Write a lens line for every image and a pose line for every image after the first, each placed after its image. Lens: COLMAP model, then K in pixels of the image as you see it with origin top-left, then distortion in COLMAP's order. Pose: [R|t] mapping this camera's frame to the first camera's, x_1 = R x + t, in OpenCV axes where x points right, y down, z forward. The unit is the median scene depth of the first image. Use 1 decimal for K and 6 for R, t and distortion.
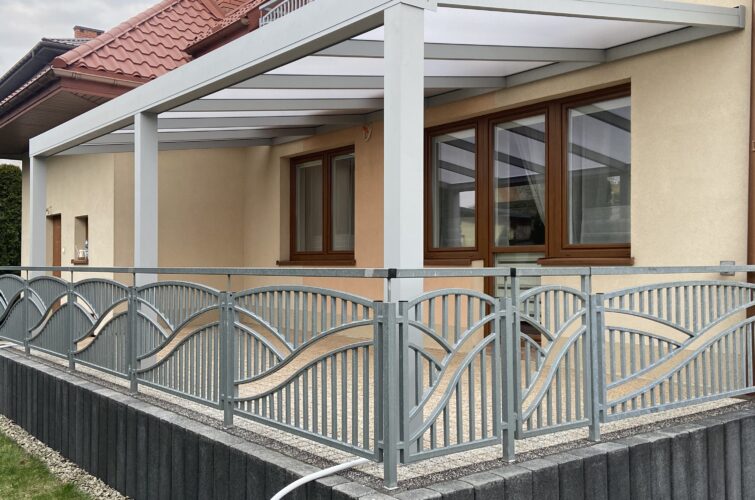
lens RADIAL K [[720.3, 0, 377.5], [0, 720.3, 250.0], [0, 0, 1]] dist [-0.009159, -0.006463]
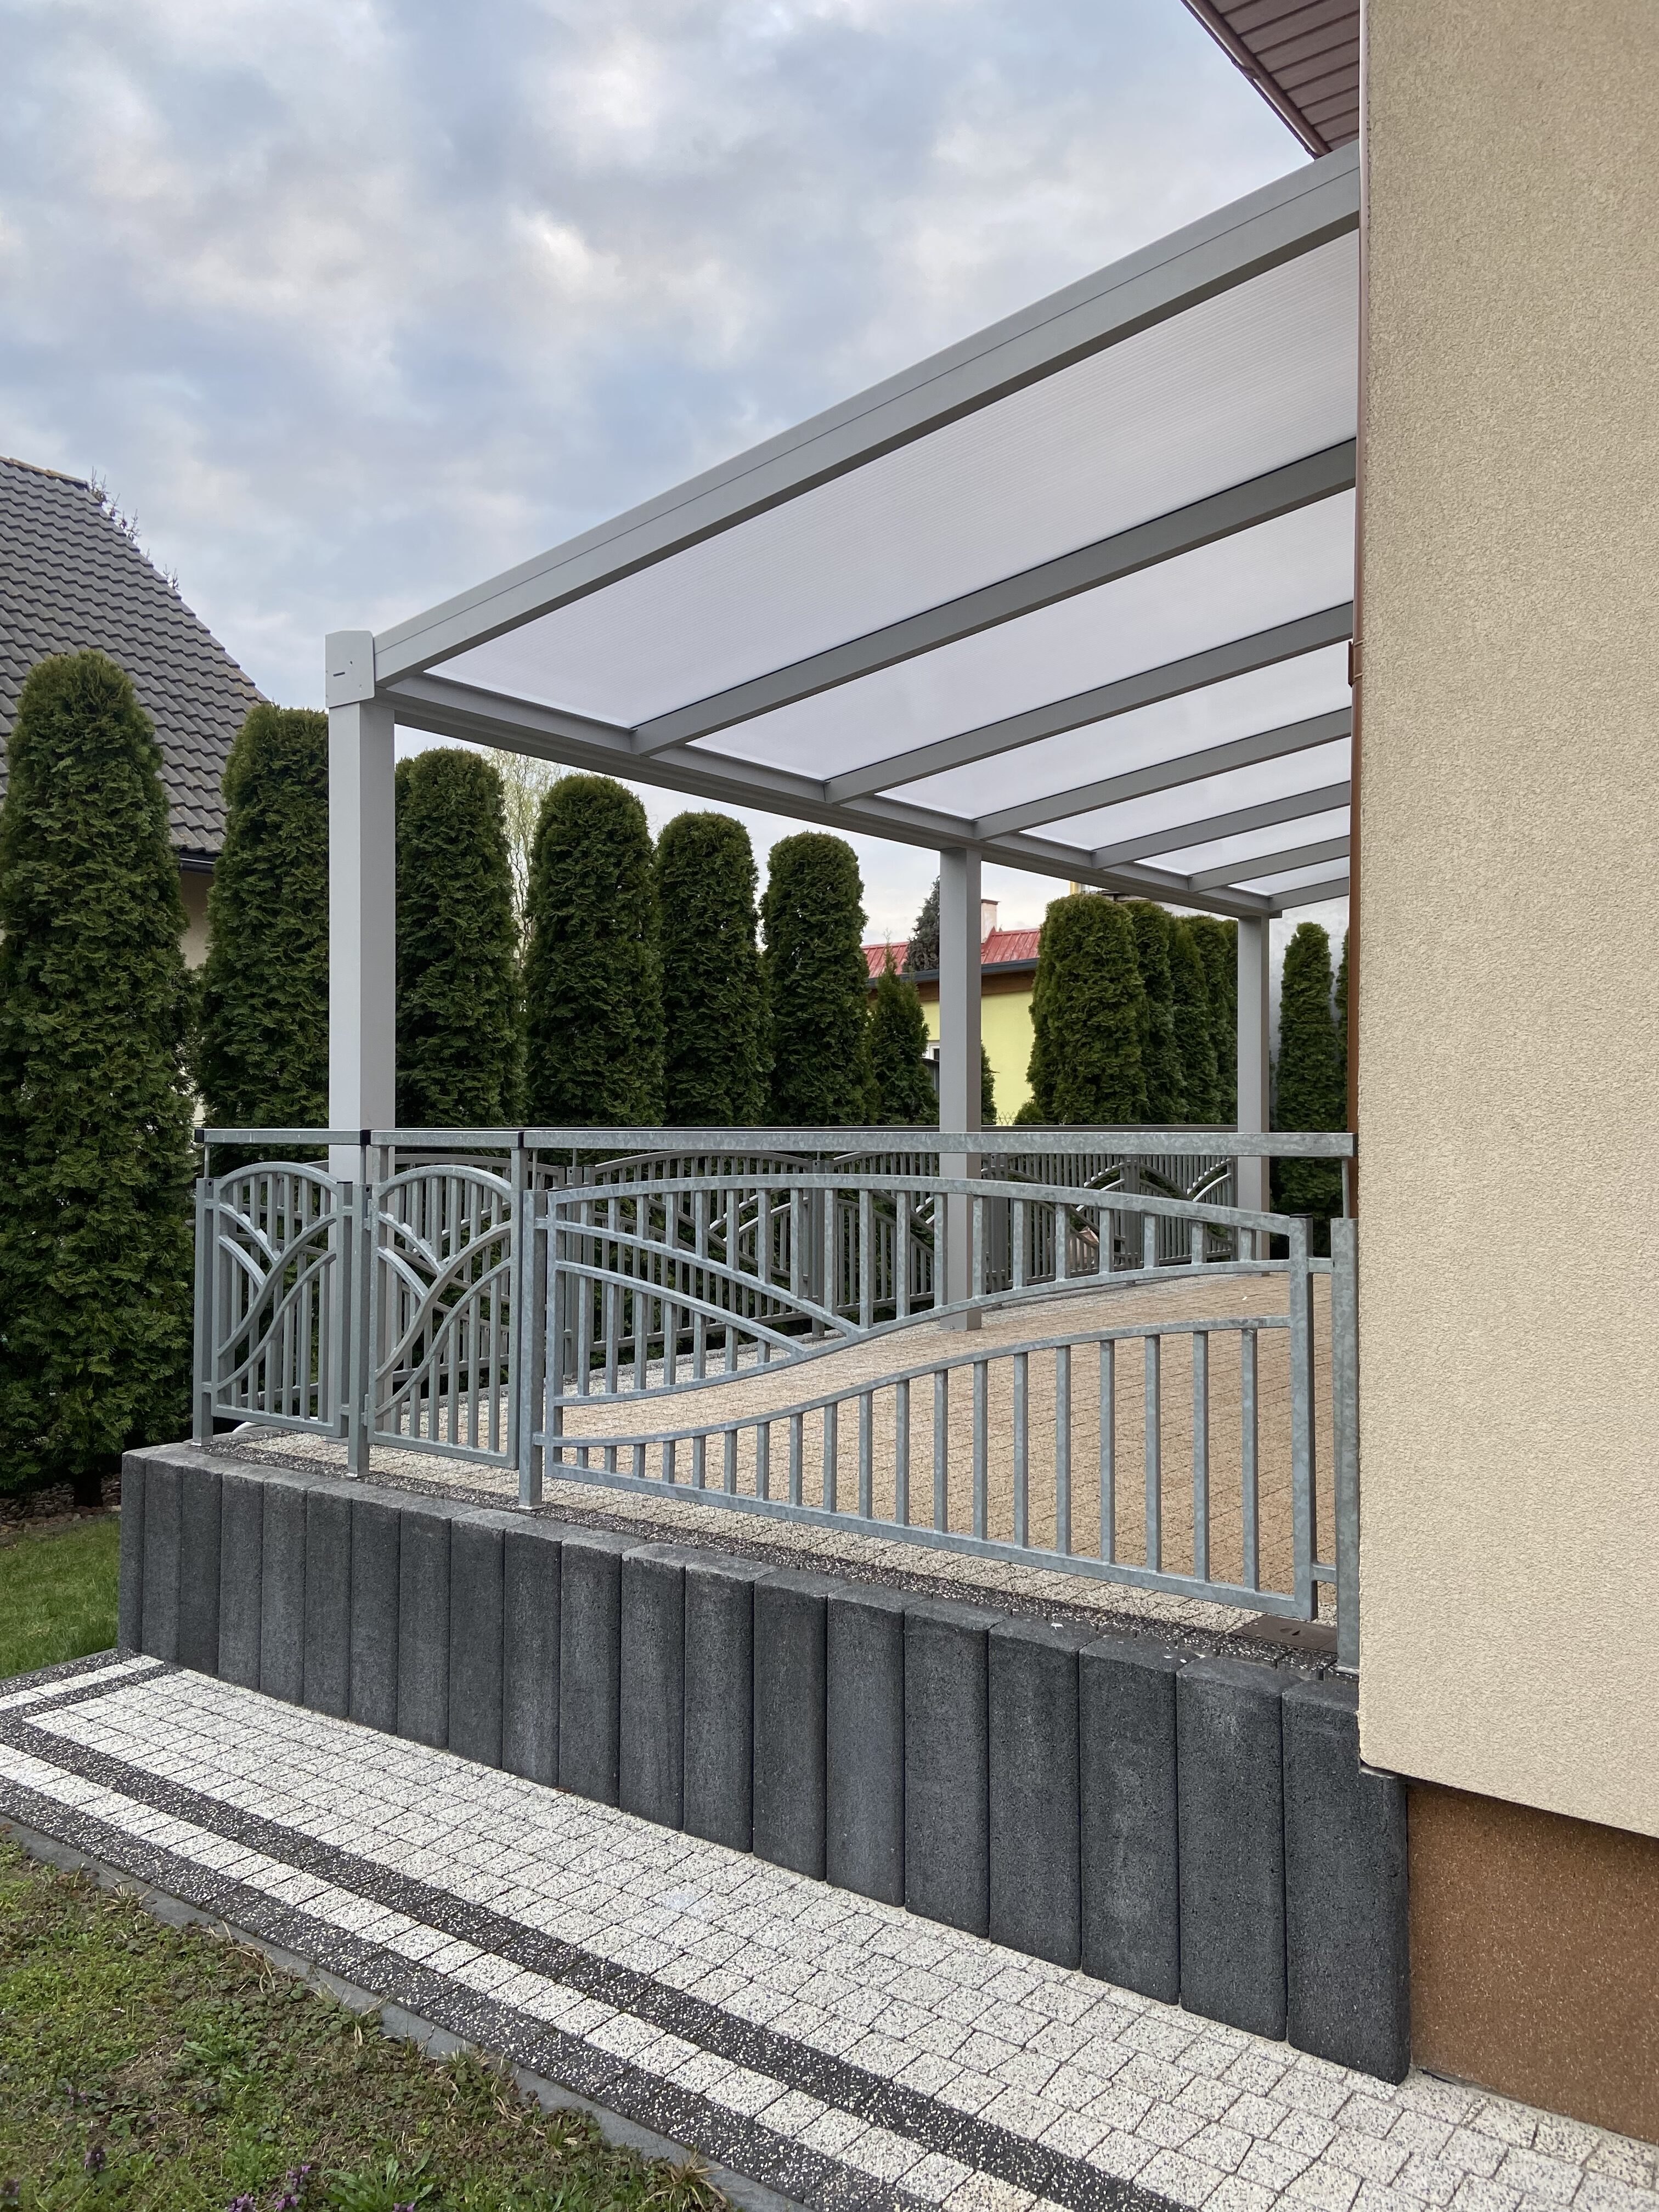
lens RADIAL K [[1681.1, 0, 829.5], [0, 1681.1, 1106.0], [0, 0, 1]] dist [0.056267, -0.091988]
pose [[0.294353, -0.010670, -0.955637, 1.338791], [0.018675, 0.999811, -0.005412, 0.017127], [0.955514, -0.016253, 0.294496, 0.834056]]
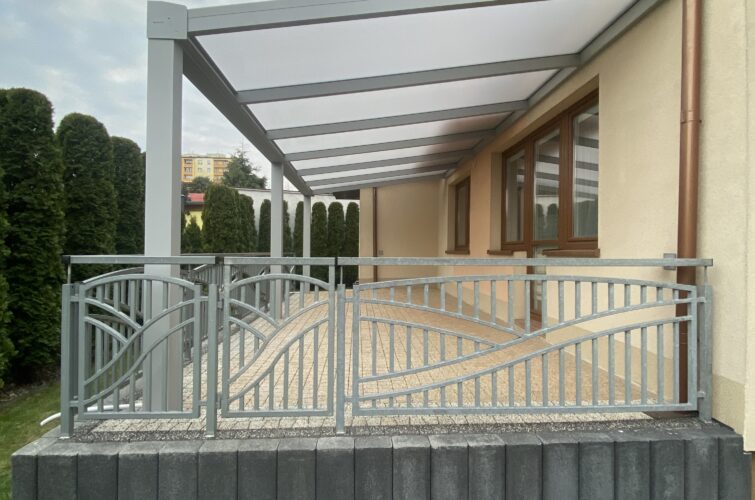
lens RADIAL K [[410.6, 0, 377.5], [0, 410.6, 250.0], [0, 0, 1]] dist [0.004398, -0.019026]
pose [[0.847483, 0.002546, -0.530816, 0.620149], [0.002940, 0.999951, 0.009490, 0.007752], [0.530814, -0.009603, 0.847434, 0.525830]]
